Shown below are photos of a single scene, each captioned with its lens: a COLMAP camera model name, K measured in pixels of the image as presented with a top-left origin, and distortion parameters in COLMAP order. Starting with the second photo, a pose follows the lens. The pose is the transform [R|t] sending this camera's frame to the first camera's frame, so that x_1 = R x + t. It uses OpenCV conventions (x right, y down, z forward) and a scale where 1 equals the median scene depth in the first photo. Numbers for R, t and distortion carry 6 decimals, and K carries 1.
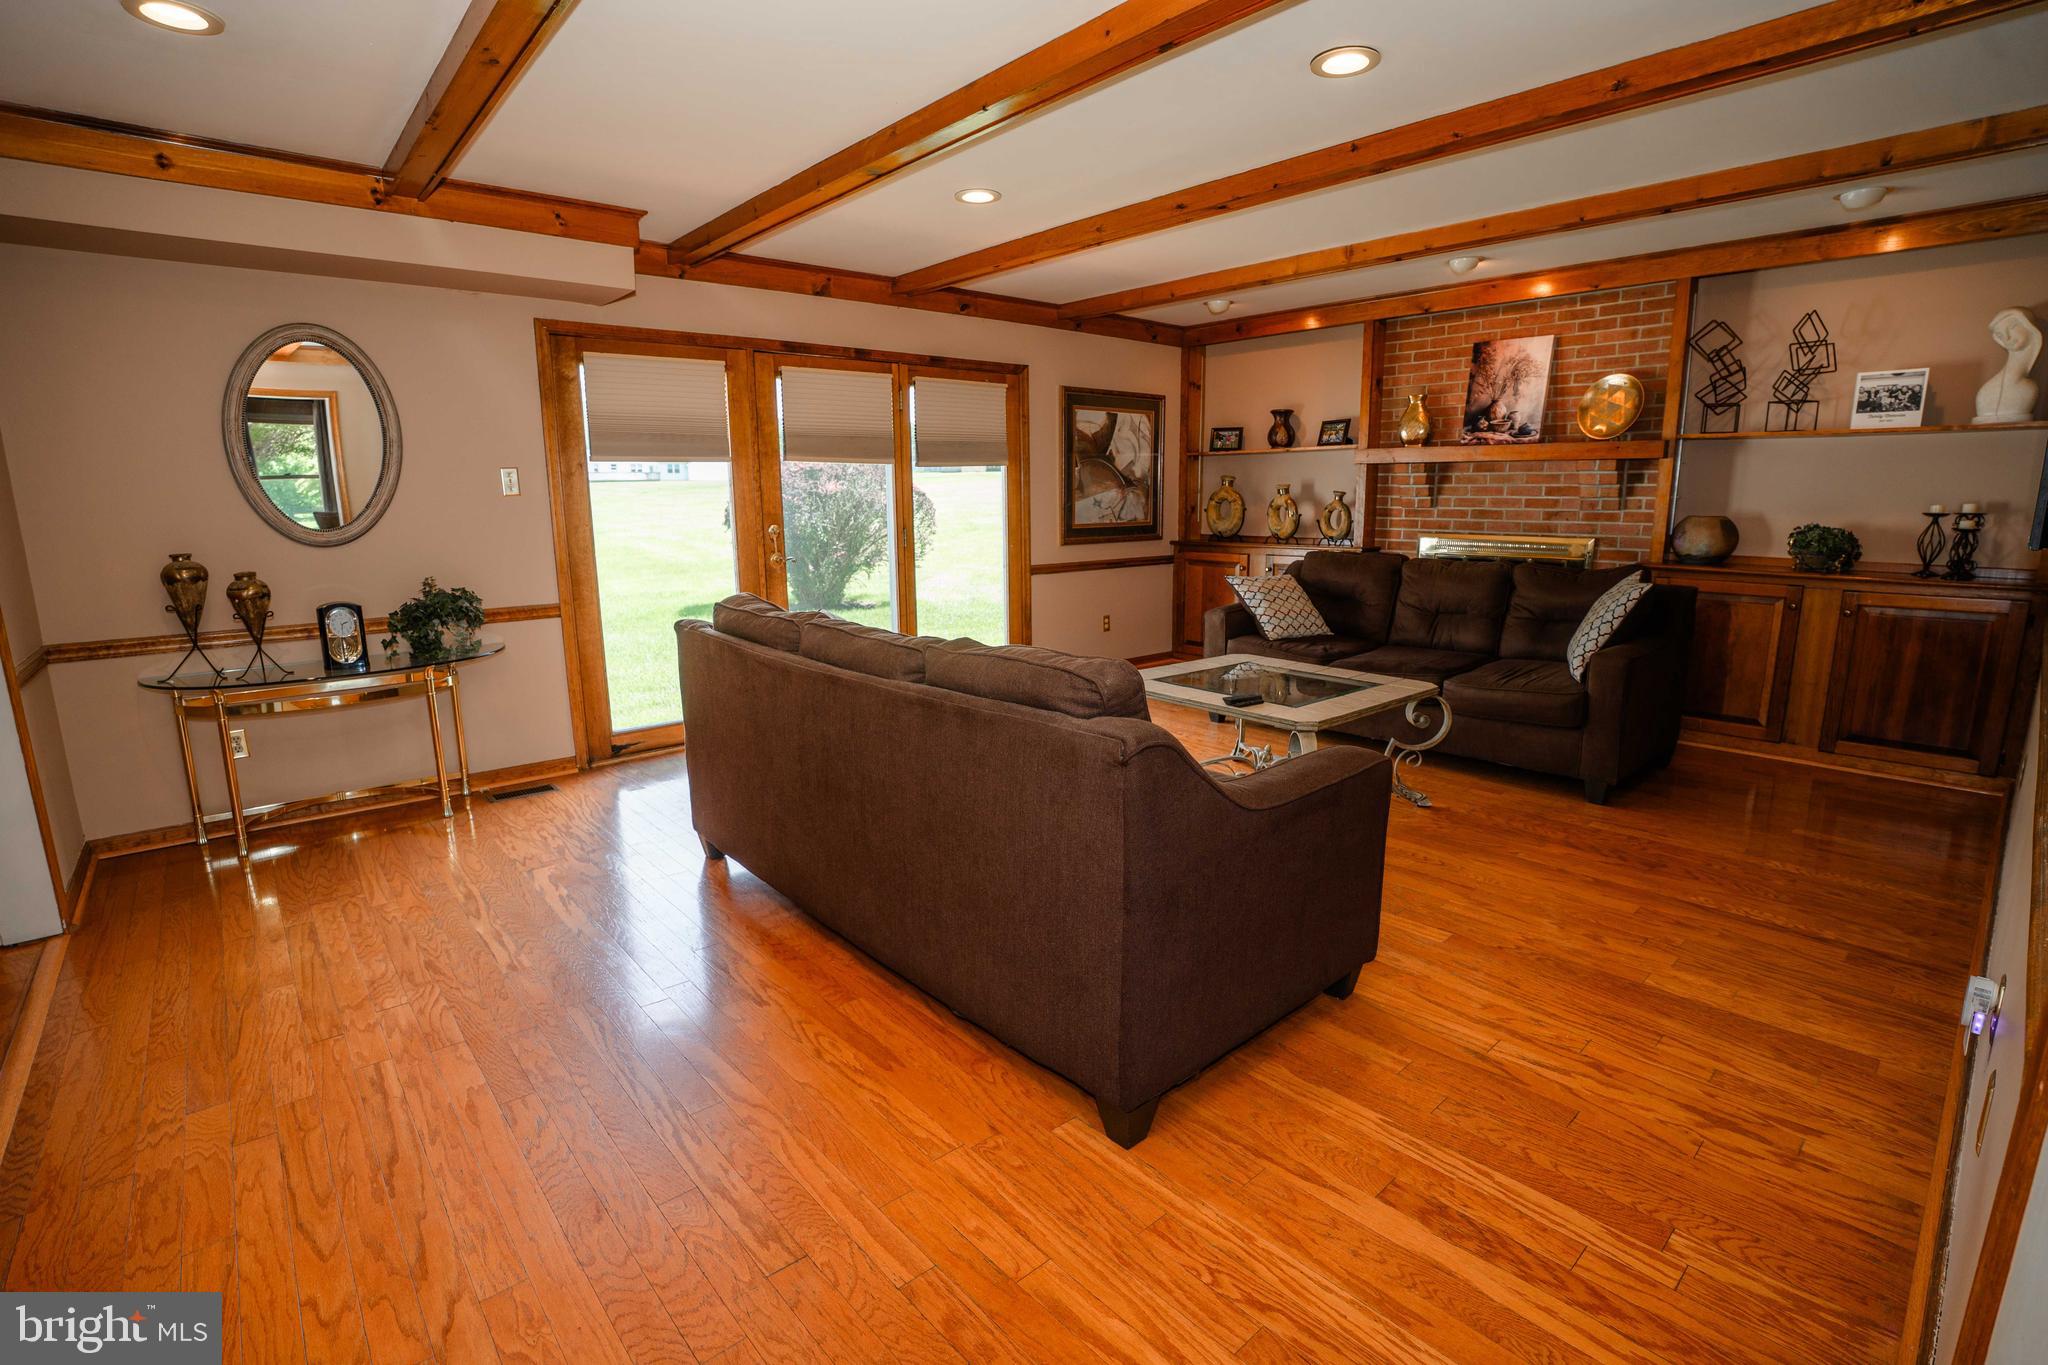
lens RADIAL K [[940.4, 0, 1024.0], [0, 940.4, 682.5], [0, 0, 1]] dist [-0.075340, 0.022689]
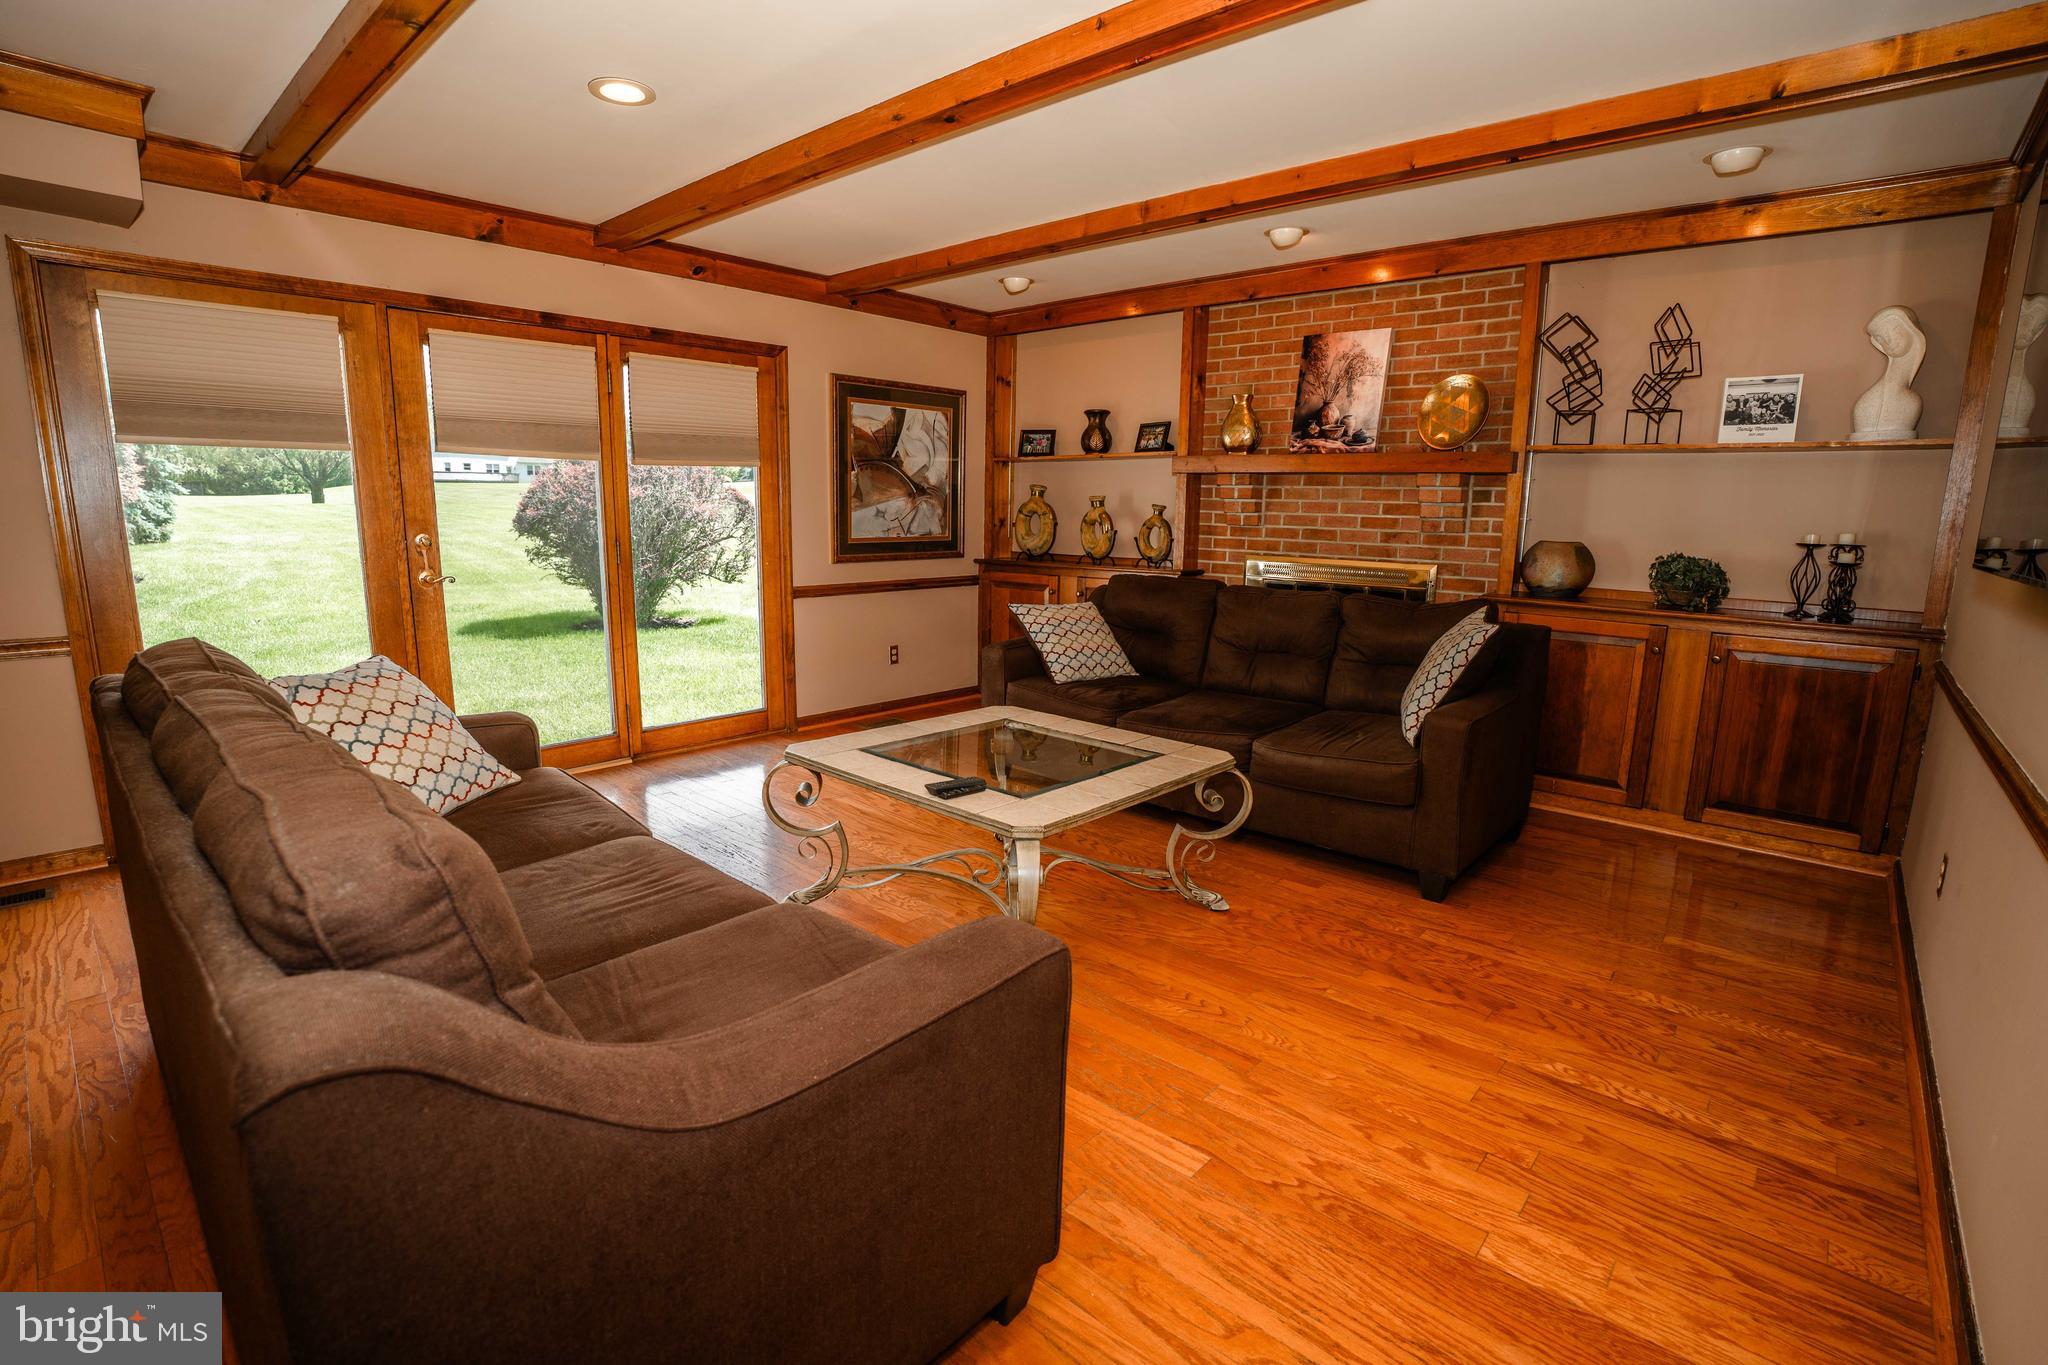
lens RADIAL K [[940.4, 0, 1024.0], [0, 940.4, 682.5], [0, 0, 1]] dist [-0.075340, 0.022689]
pose [[0.992502, 0.002562, 0.122199, 0.143990], [-0.000986, 0.999916, -0.012952, -0.038453], [-0.122222, 0.012735, 0.992421, 0.201237]]
